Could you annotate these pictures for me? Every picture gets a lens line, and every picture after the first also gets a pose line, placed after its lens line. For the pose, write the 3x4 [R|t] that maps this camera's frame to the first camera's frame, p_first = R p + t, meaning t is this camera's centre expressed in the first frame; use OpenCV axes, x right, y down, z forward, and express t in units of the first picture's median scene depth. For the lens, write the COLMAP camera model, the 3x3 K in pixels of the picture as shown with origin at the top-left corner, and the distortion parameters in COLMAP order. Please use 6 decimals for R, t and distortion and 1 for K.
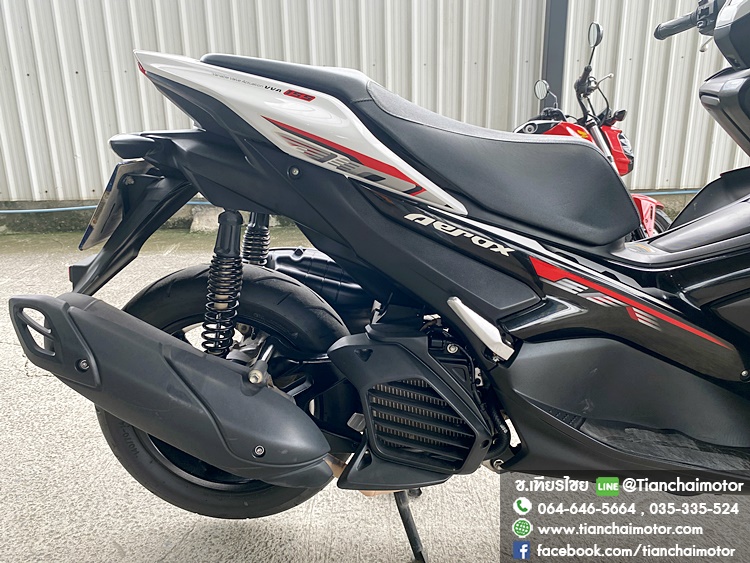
lens RADIAL K [[574.7, 0, 374.9], [0, 574.7, 276.9], [0, 0, 1]] dist [0.016859, -0.020846]
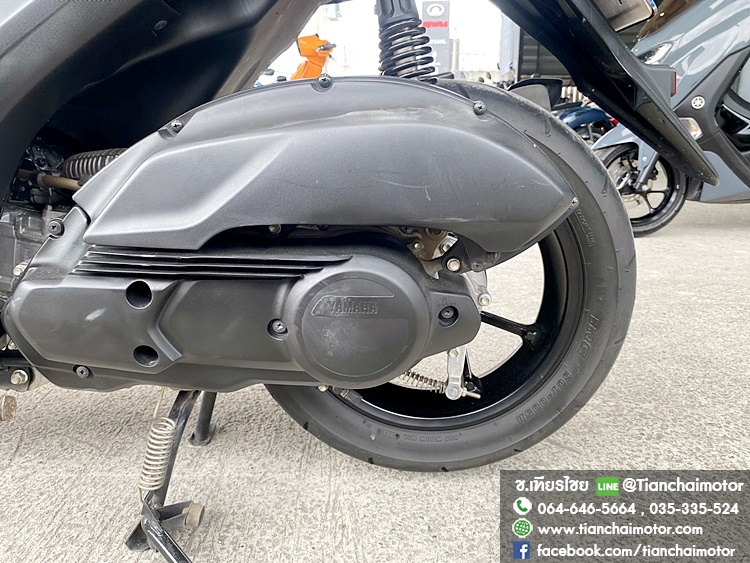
lens RADIAL K [[574.7, 0, 369.4], [0, 574.7, 275.6], [0, 0, 1]] dist [0.016859, -0.020846]
pose [[-0.999734, 0.022904, -0.002536, -0.214981], [0.018678, 0.869816, 0.493022, -0.178051], [0.013498, 0.492843, -0.870013, 1.949172]]
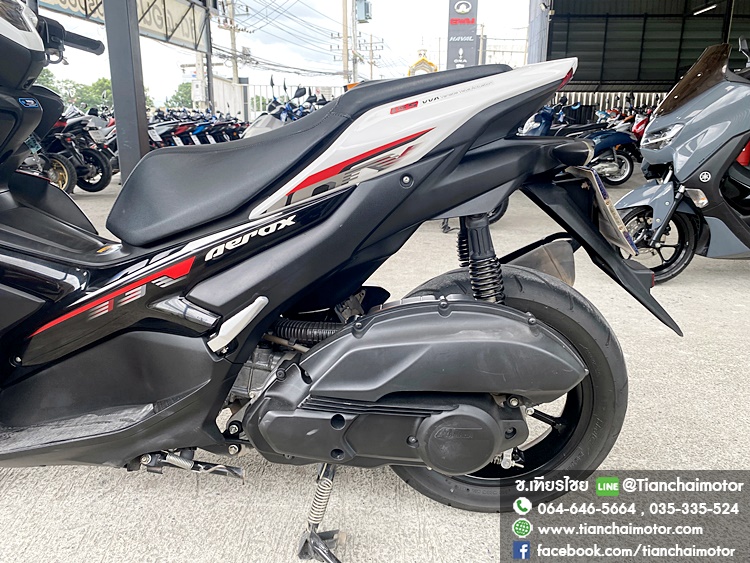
lens RADIAL K [[574.7, 0, 371.0], [0, 574.7, 276.7], [0, 0, 1]] dist [0.016859, -0.020846]
pose [[-0.999489, 0.005672, 0.031460, -0.081949], [0.020752, 0.863717, 0.503550, -0.612603], [-0.024316, 0.503946, -0.863393, 2.203477]]
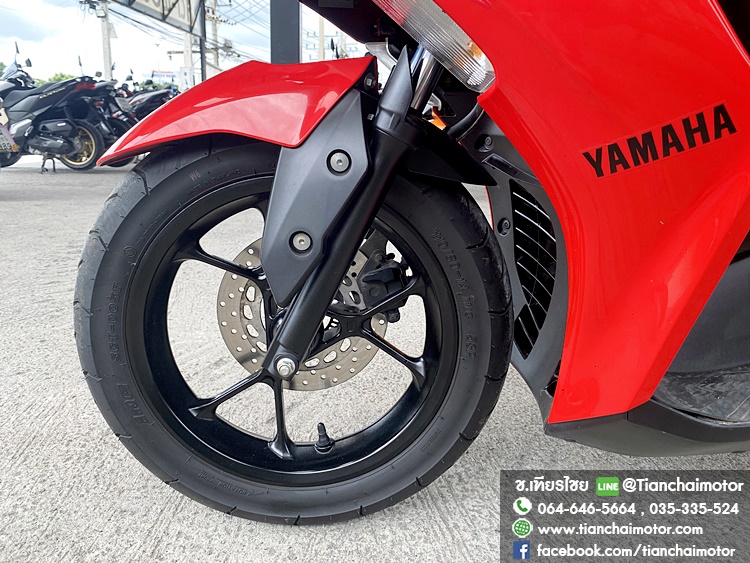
lens RADIAL K [[574.7, 0, 372.0], [0, 574.7, 276.5], [0, 0, 1]] dist [0.016859, -0.020846]
pose [[-0.999298, -0.002222, -0.037388, 1.041645], [-0.020464, 0.868456, 0.495344, -0.133123], [0.031369, 0.495761, -0.867892, 1.803195]]
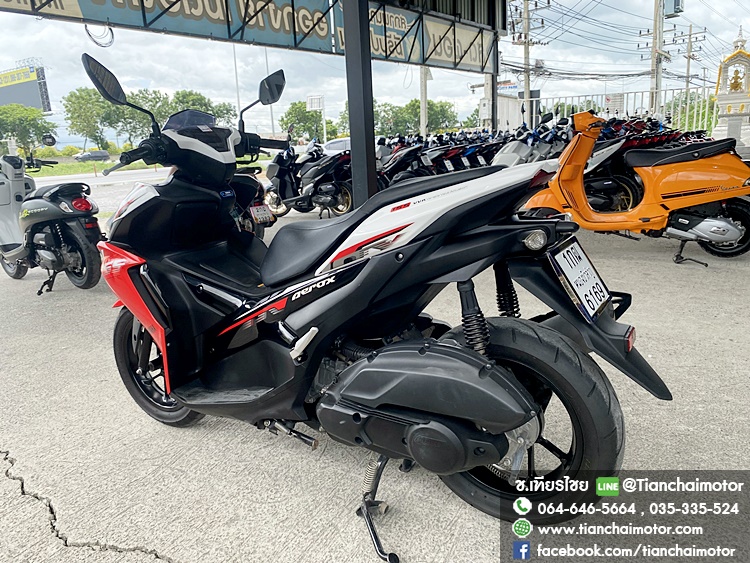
lens RADIAL K [[574.7, 0, 369.7], [0, 574.7, 278.5], [0, 0, 1]] dist [0.016859, -0.020846]
pose [[-0.862519, -0.052420, 0.503302, -0.737448], [0.201446, 0.876839, 0.436546, -0.833793], [-0.464199, 0.477917, -0.745731, 2.372082]]
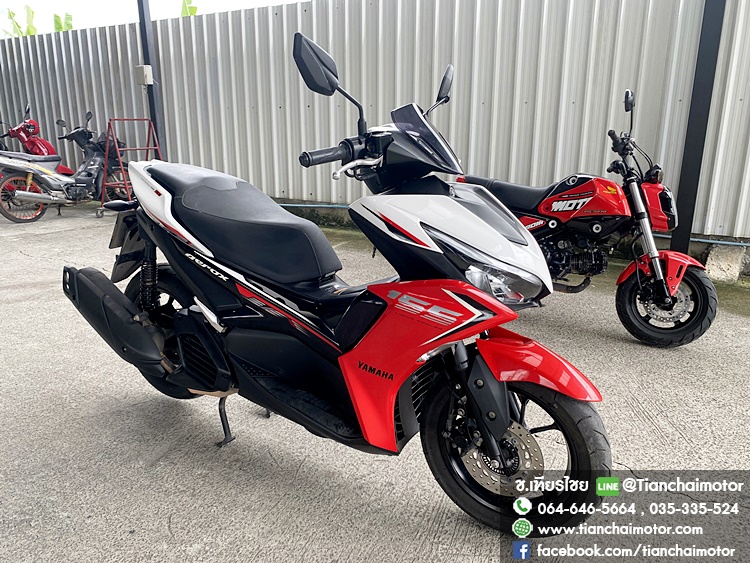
lens RADIAL K [[574.7, 0, 372.7], [0, 574.7, 279.5], [0, 0, 1]] dist [0.016859, -0.020846]
pose [[0.863374, 0.153792, -0.480555, 1.494957], [-0.148314, 0.987694, 0.049628, -0.198053], [0.482273, 0.028426, 0.875559, -0.452739]]
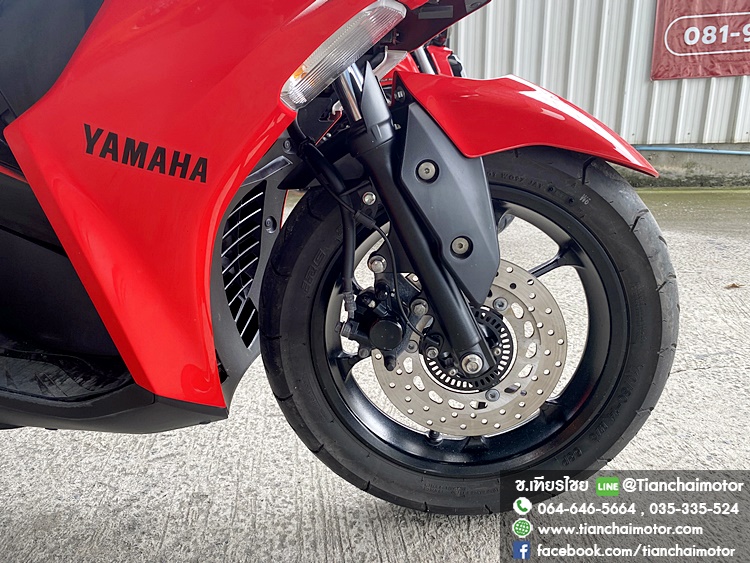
lens RADIAL K [[574.7, 0, 373.7], [0, 574.7, 275.0], [0, 0, 1]] dist [0.016859, -0.020846]
pose [[0.999631, 0.012527, -0.024093, 1.008472], [-0.012243, 0.999854, 0.011910, 0.211546], [0.024239, -0.011611, 0.999639, 0.411969]]
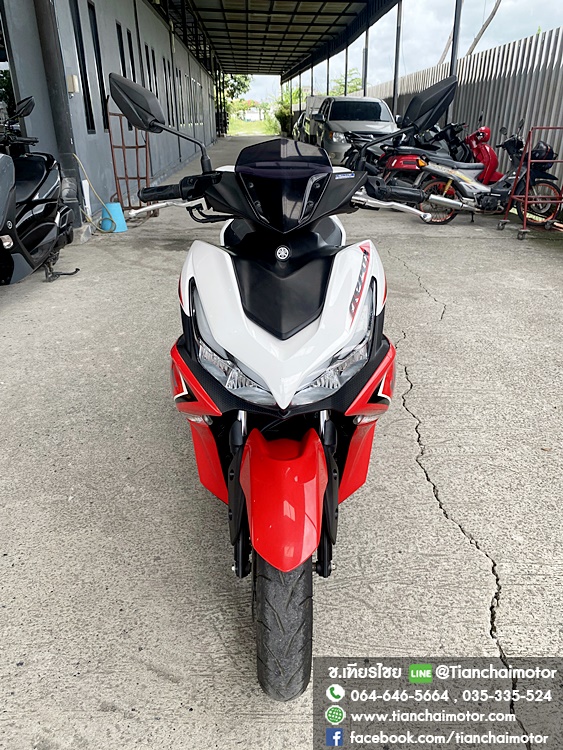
lens RADIAL K [[574.7, 0, 280.3], [0, 574.7, 365.7], [0, 0, 1]] dist [0.016859, -0.020846]
pose [[0.032209, 0.406970, -0.912873, 2.167075], [-0.256567, 0.886109, 0.385986, -0.657522], [0.965990, 0.221780, 0.132956, 0.897088]]
